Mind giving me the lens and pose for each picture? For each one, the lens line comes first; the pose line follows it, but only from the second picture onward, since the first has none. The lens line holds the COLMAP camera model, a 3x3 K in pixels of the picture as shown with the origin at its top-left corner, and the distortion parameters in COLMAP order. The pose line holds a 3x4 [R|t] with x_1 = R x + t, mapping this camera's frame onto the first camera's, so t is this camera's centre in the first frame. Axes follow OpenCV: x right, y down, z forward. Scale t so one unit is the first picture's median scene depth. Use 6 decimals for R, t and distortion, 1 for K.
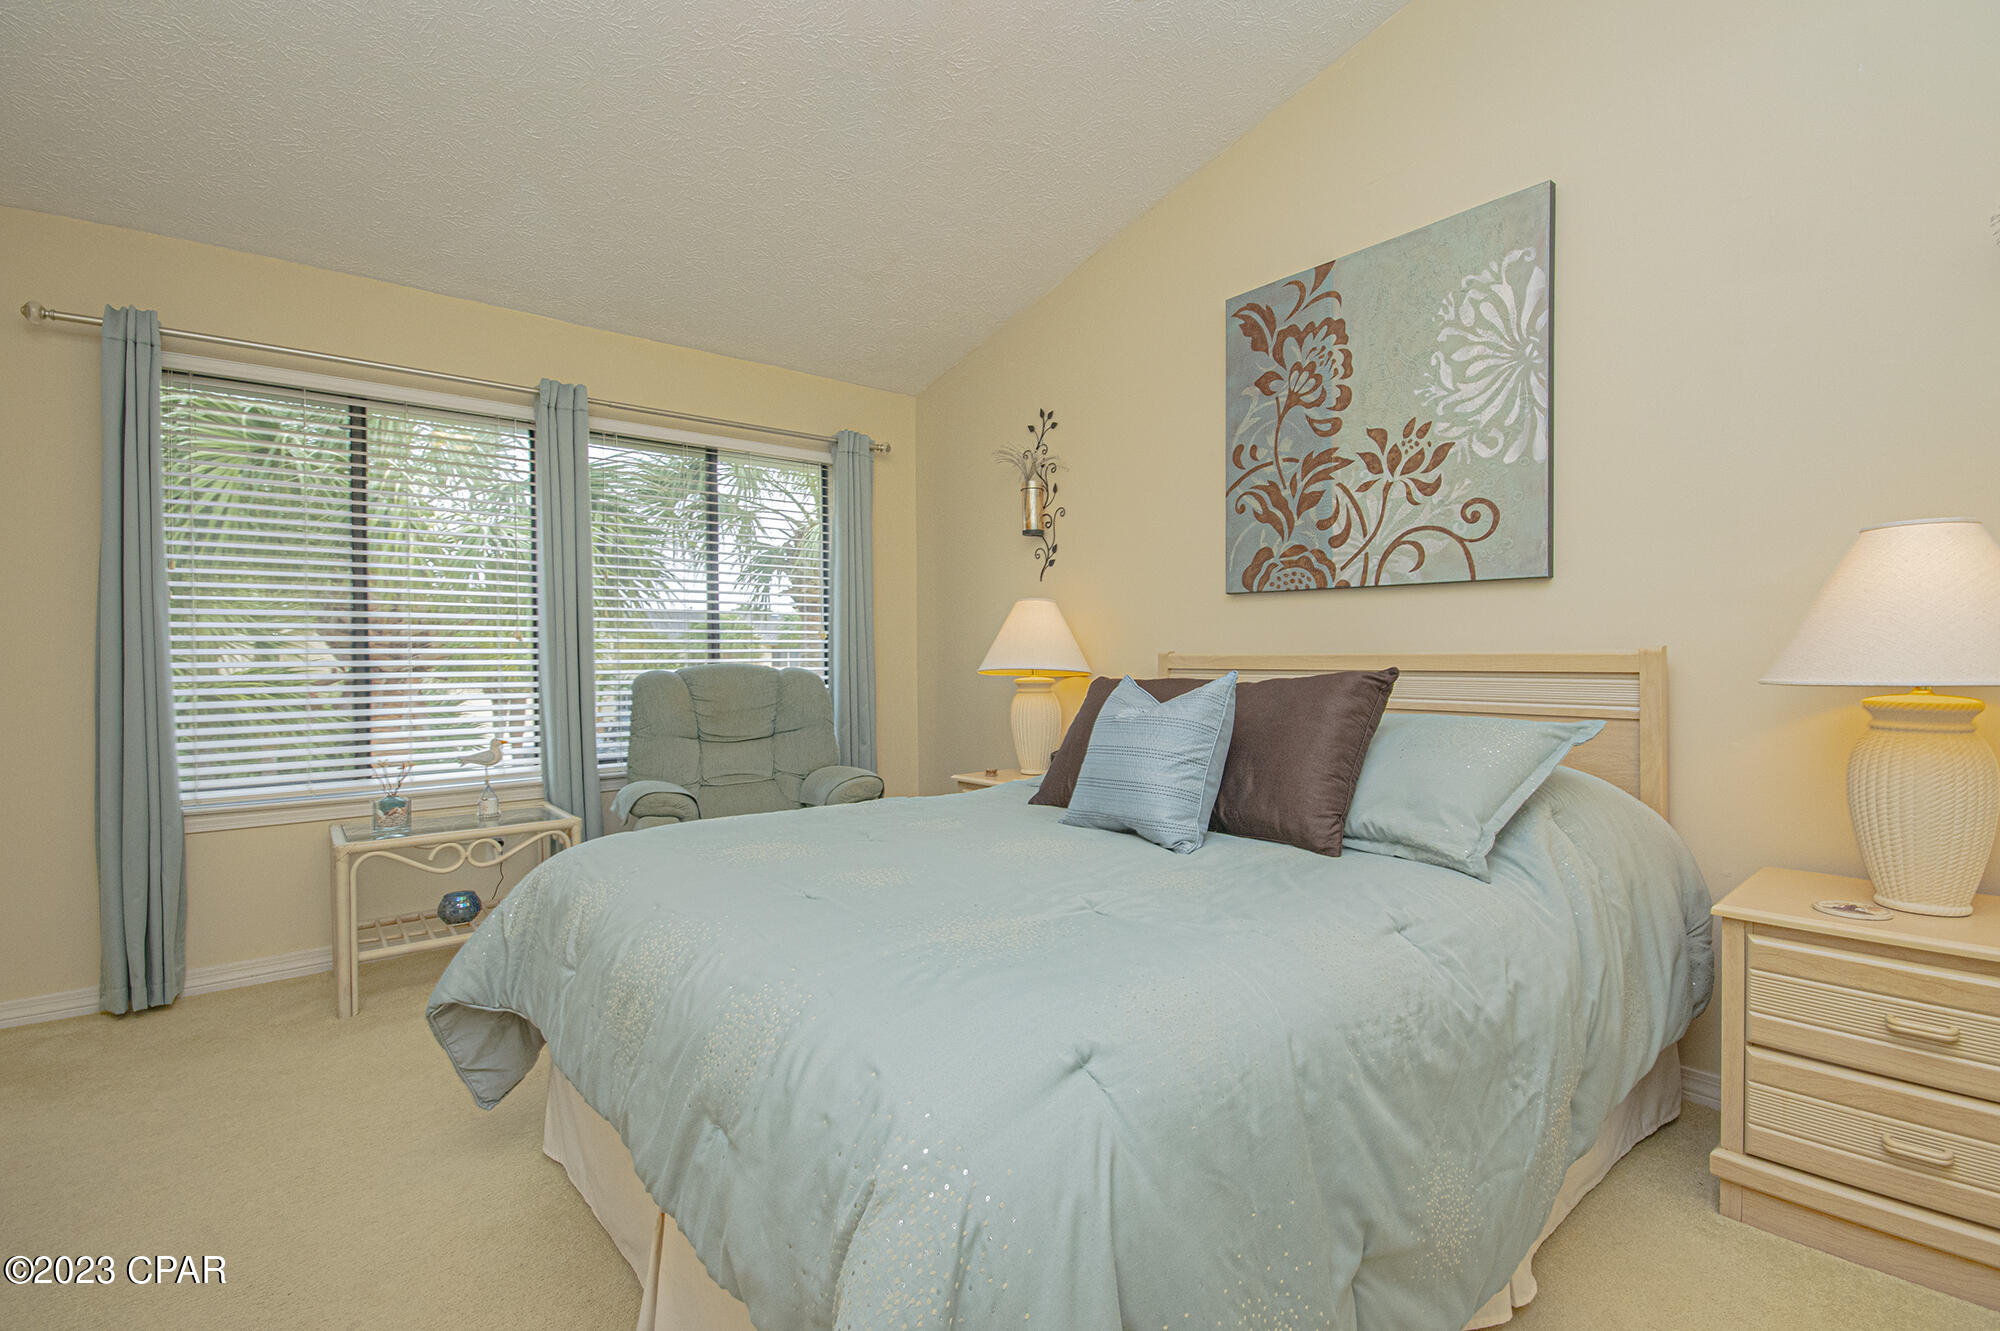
lens RADIAL K [[884.9, 0, 997.3], [0, 884.9, 664.1], [0, 0, 1]] dist [0.007170, -0.009200]
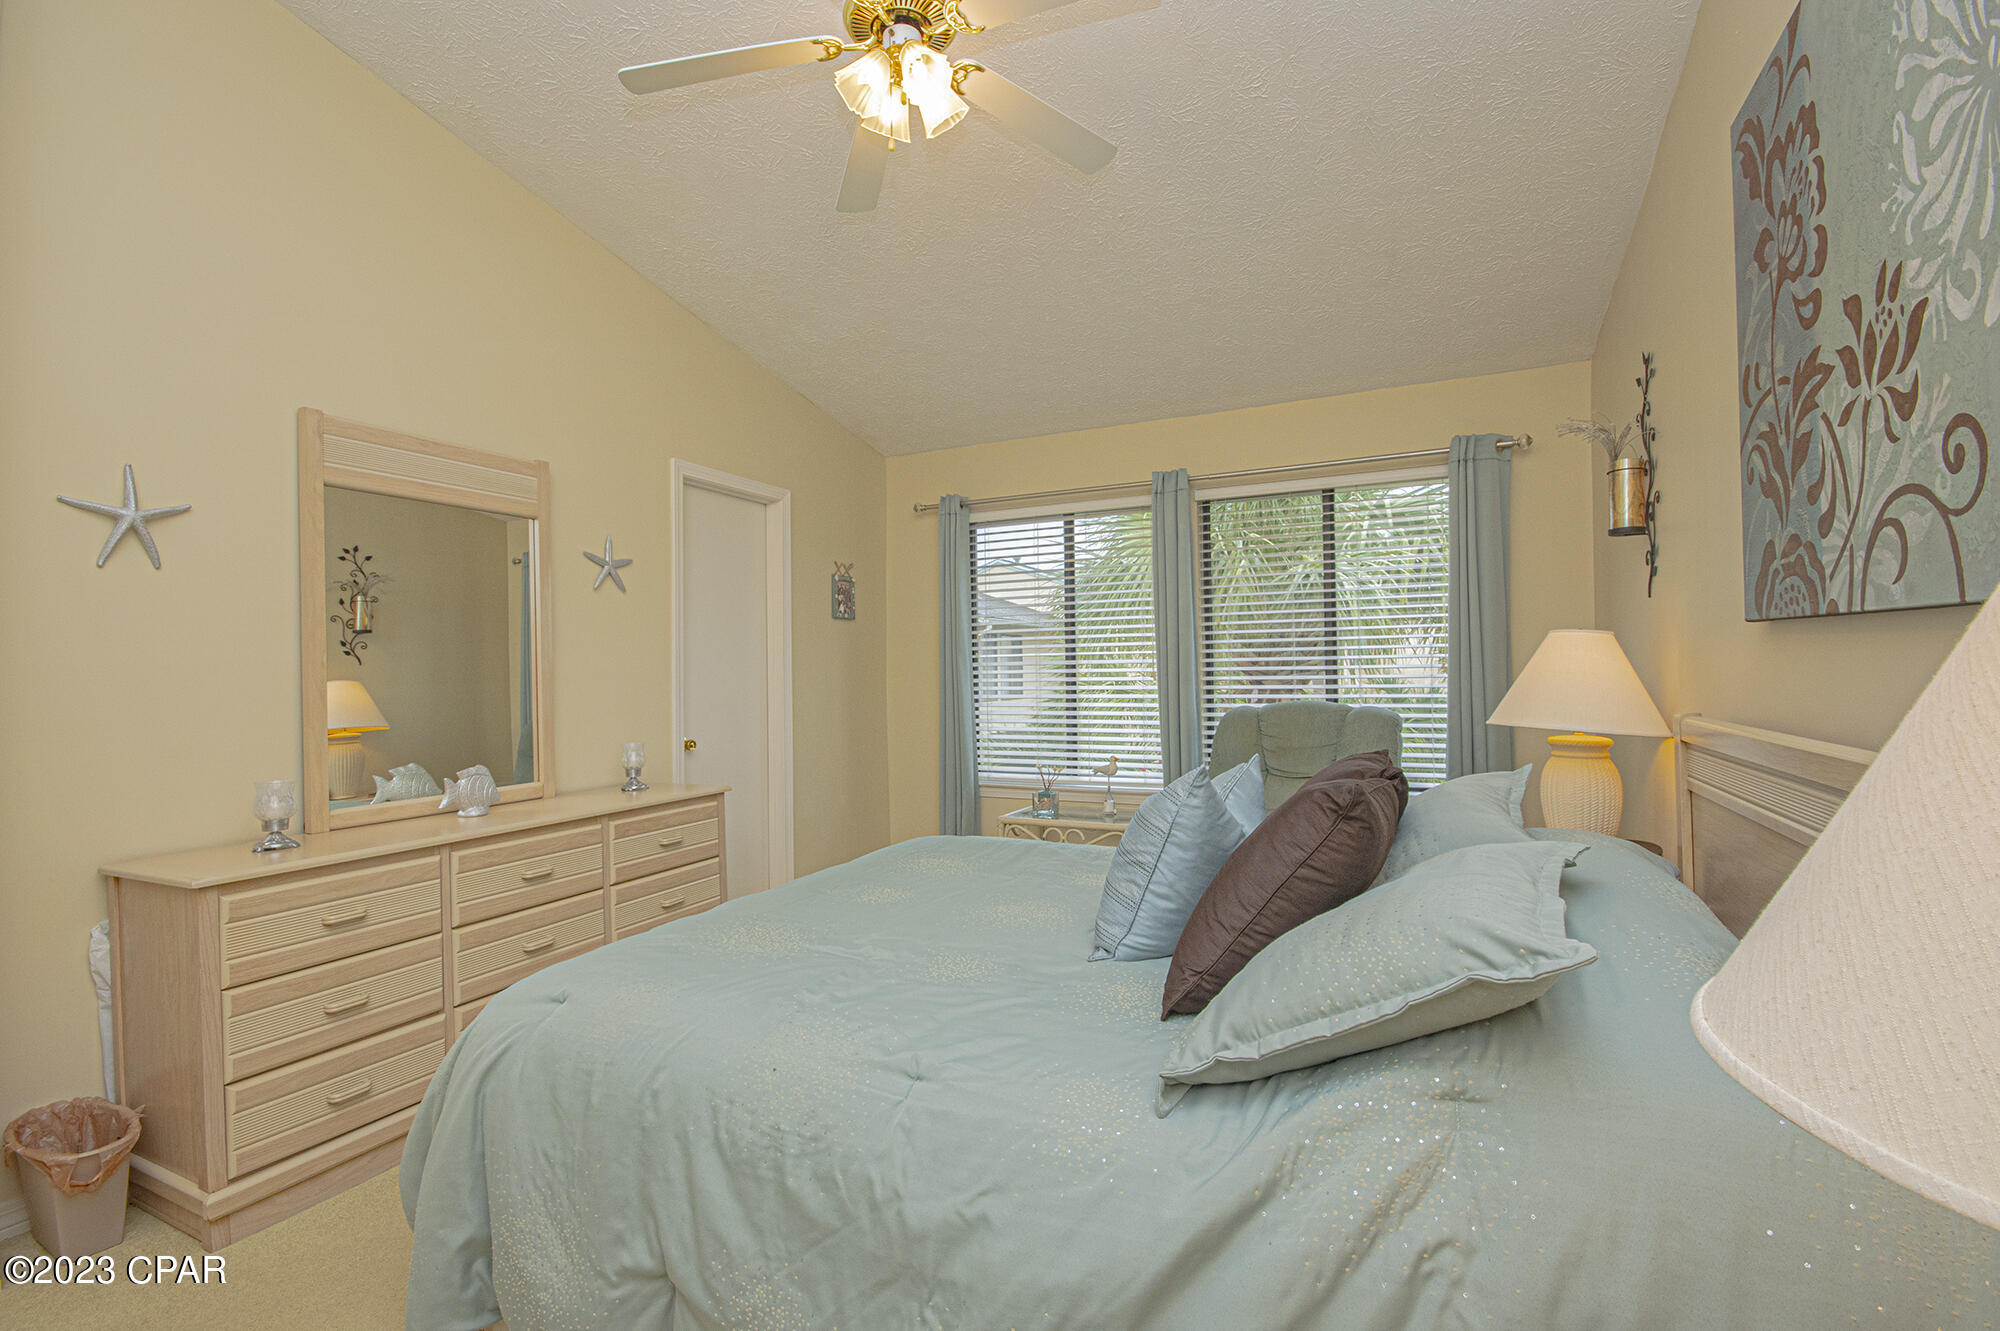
lens RADIAL K [[884.9, 0, 993.8], [0, 884.9, 669.4], [0, 0, 1]] dist [0.007170, -0.009200]
pose [[0.403857, 0.000426, -0.914822, 0.668479], [0.004771, 0.999985, 0.002572, -0.058065], [0.914810, -0.005404, 0.403849, 0.347054]]
